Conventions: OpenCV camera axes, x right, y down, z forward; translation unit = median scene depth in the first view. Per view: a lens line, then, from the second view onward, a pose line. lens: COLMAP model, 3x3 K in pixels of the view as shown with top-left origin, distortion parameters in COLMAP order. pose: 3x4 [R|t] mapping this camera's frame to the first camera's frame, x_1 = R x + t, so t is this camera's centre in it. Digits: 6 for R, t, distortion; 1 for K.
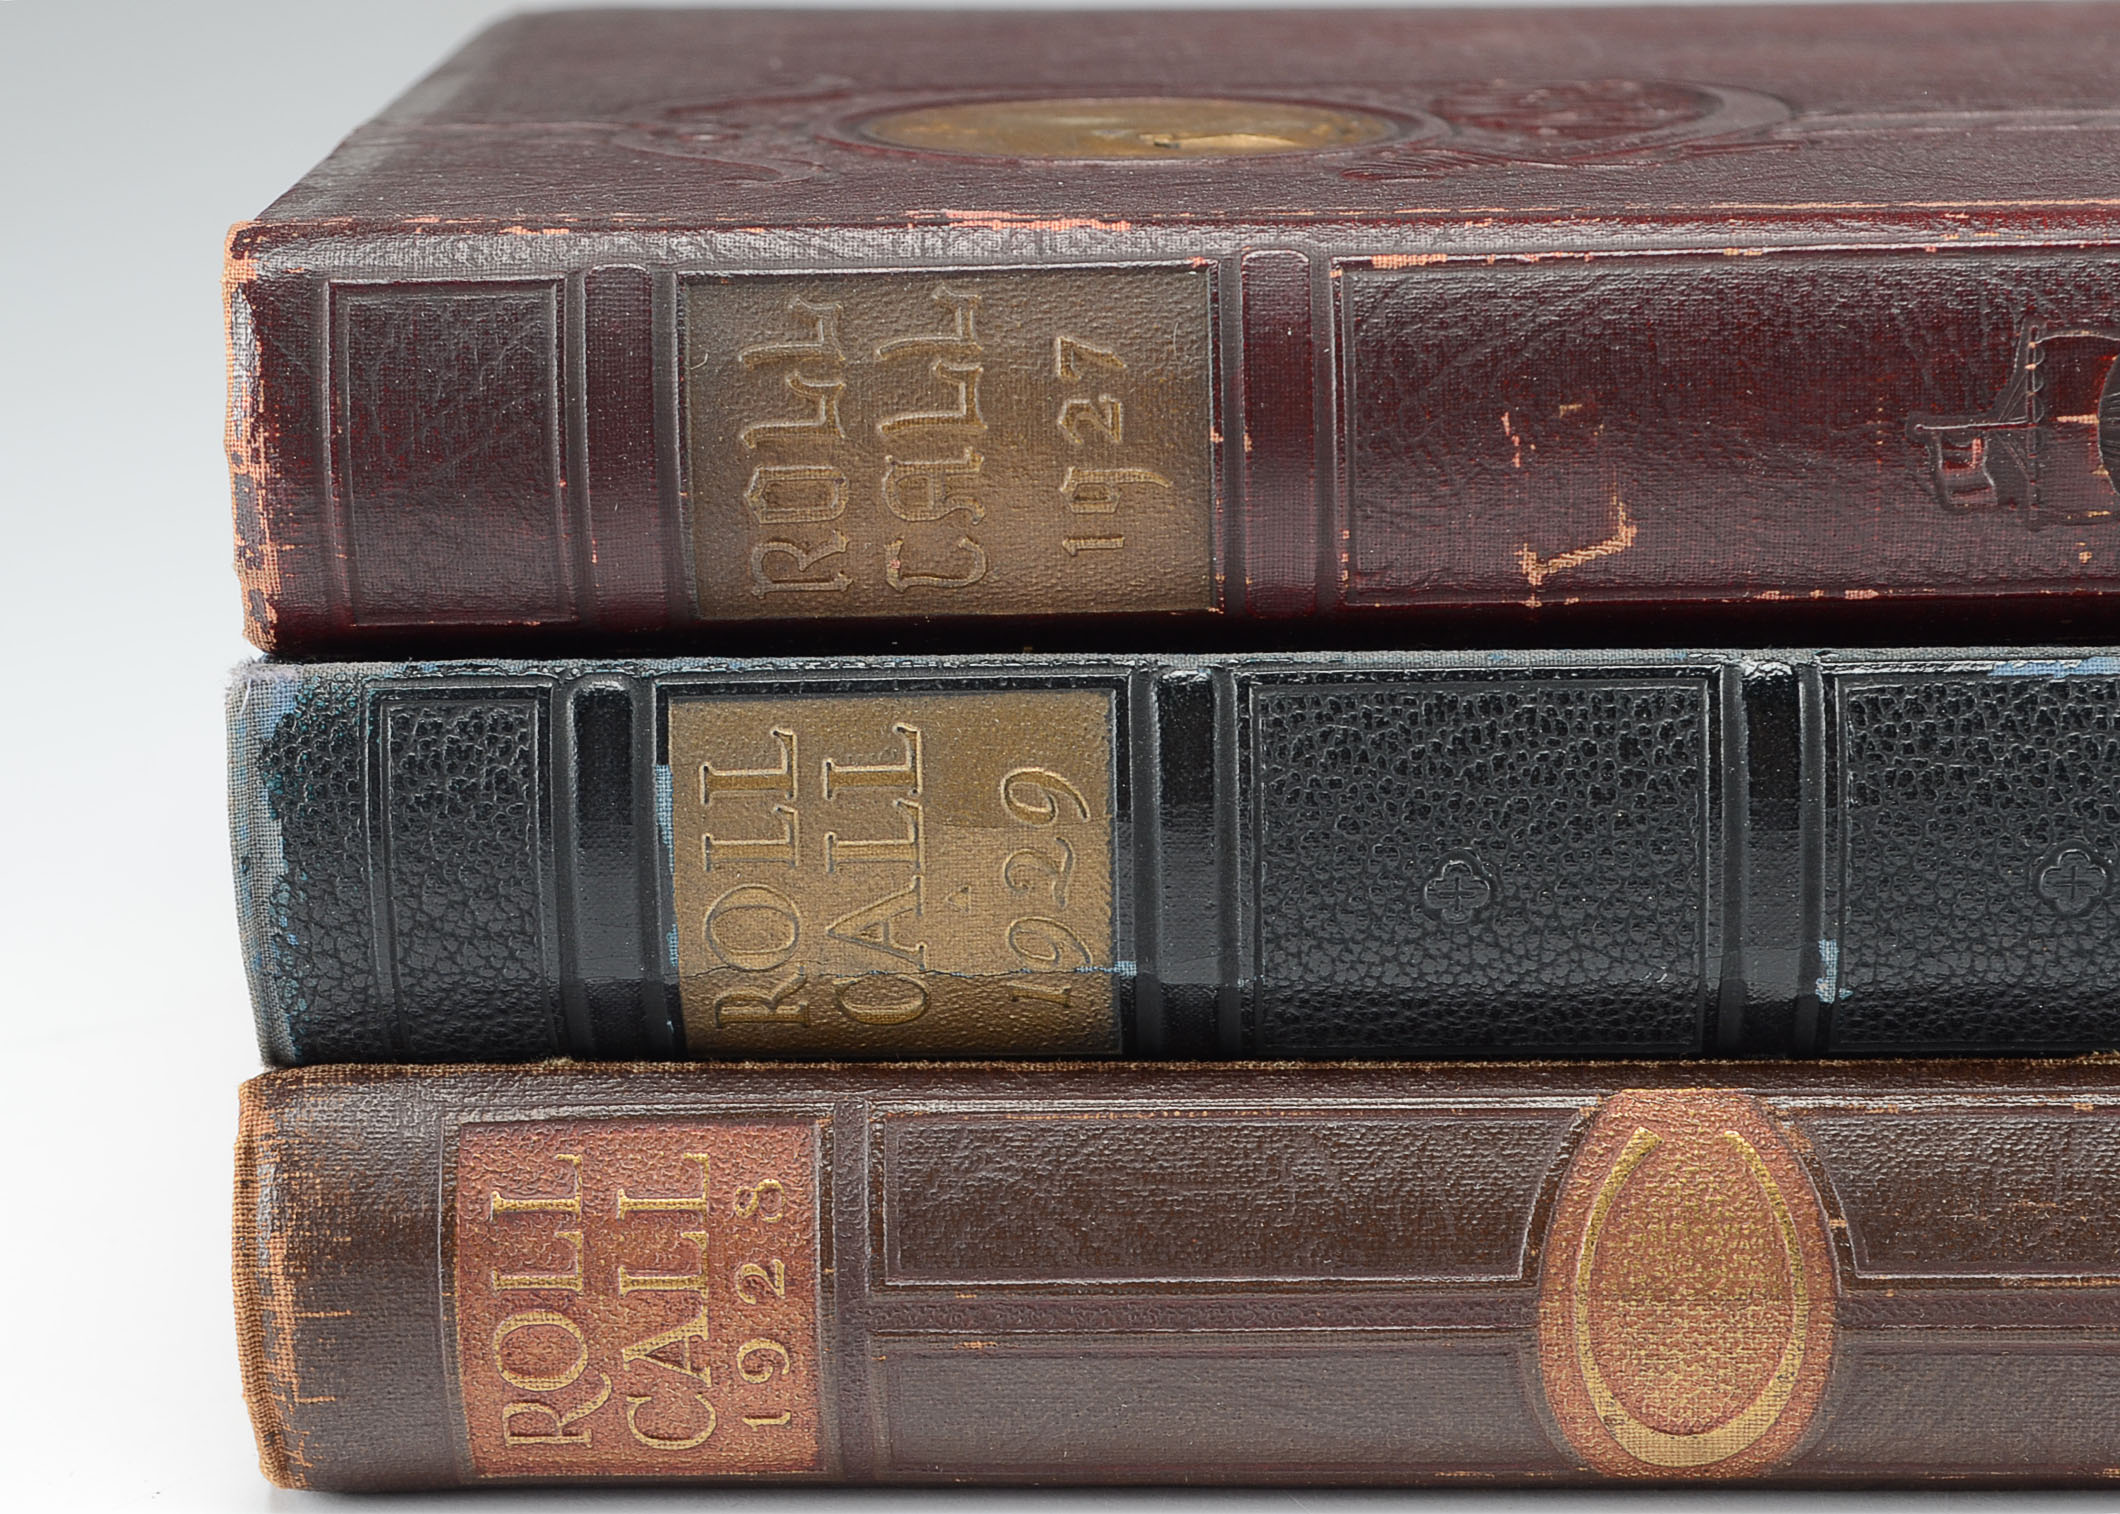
lens RADIAL K [[5399.6, 0, 1059.7], [0, 5399.6, 755.0], [0, 0, 1]] dist [0.025394, 0.000000]
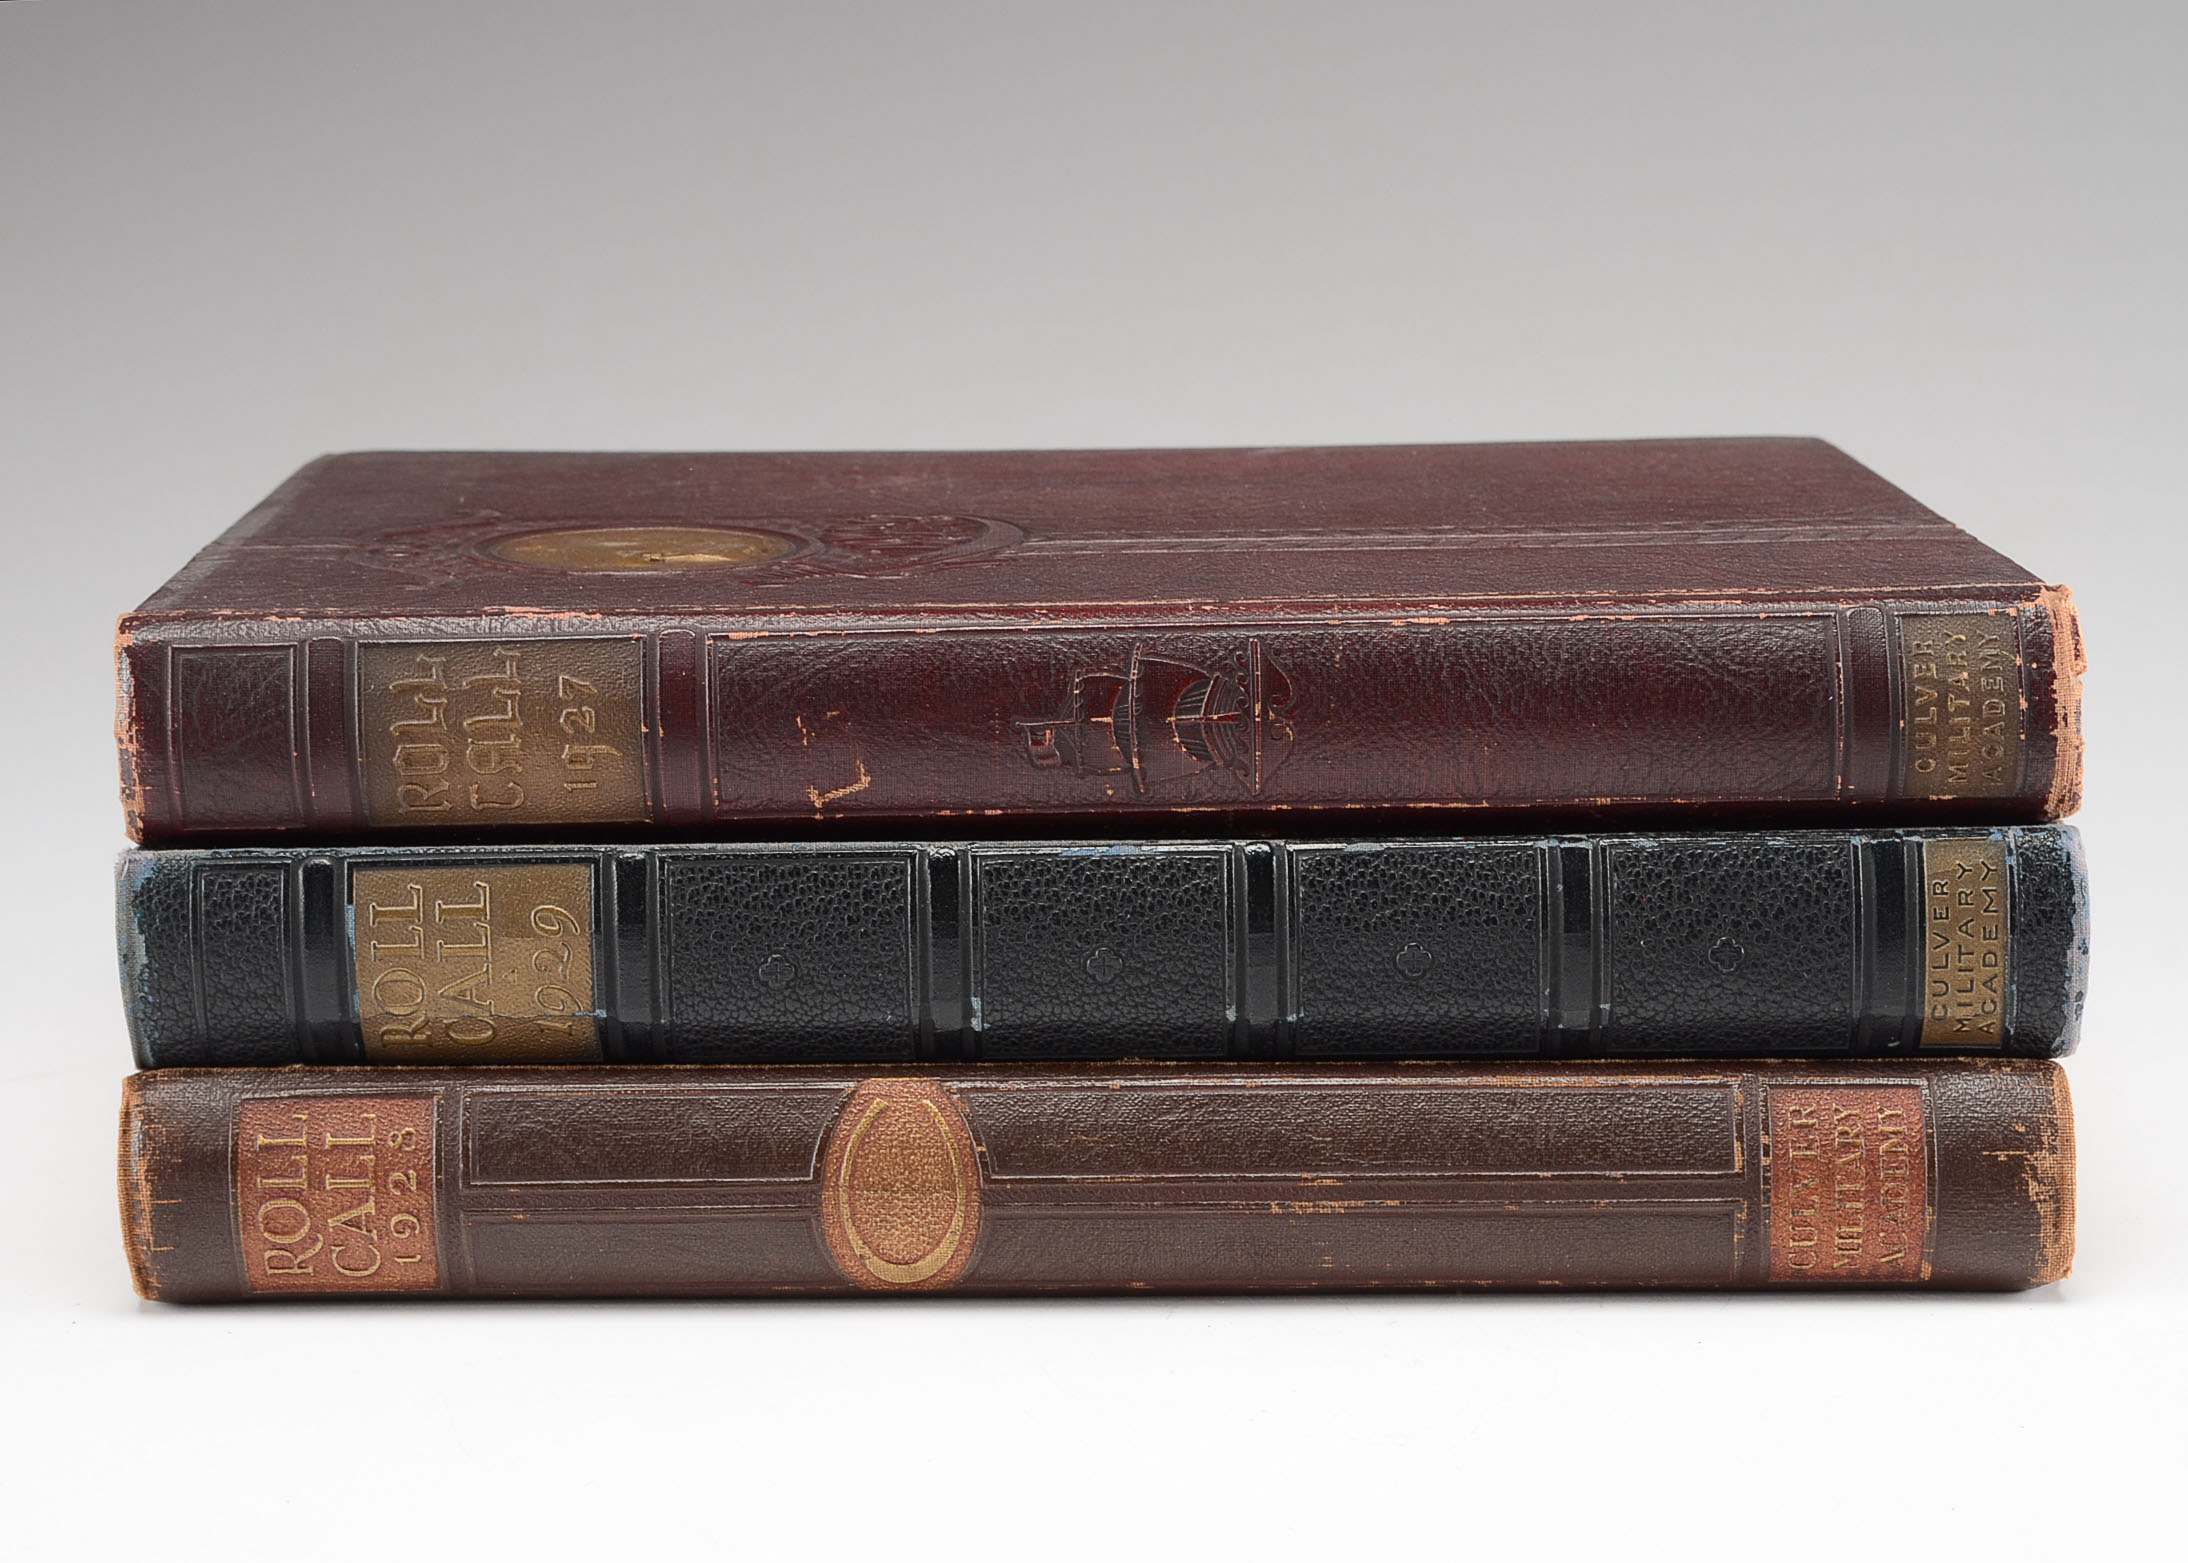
lens RADIAL K [[4717.0, 0, 1094.0], [0, 4717.0, 784.2], [0, 0, 1]] dist [0.016918, 0.000000]
pose [[0.999697, -0.000775, 0.024586, 0.142671], [0.001593, 0.999444, -0.033290, 0.014924], [-0.024547, 0.033319, 0.999143, -0.632932]]
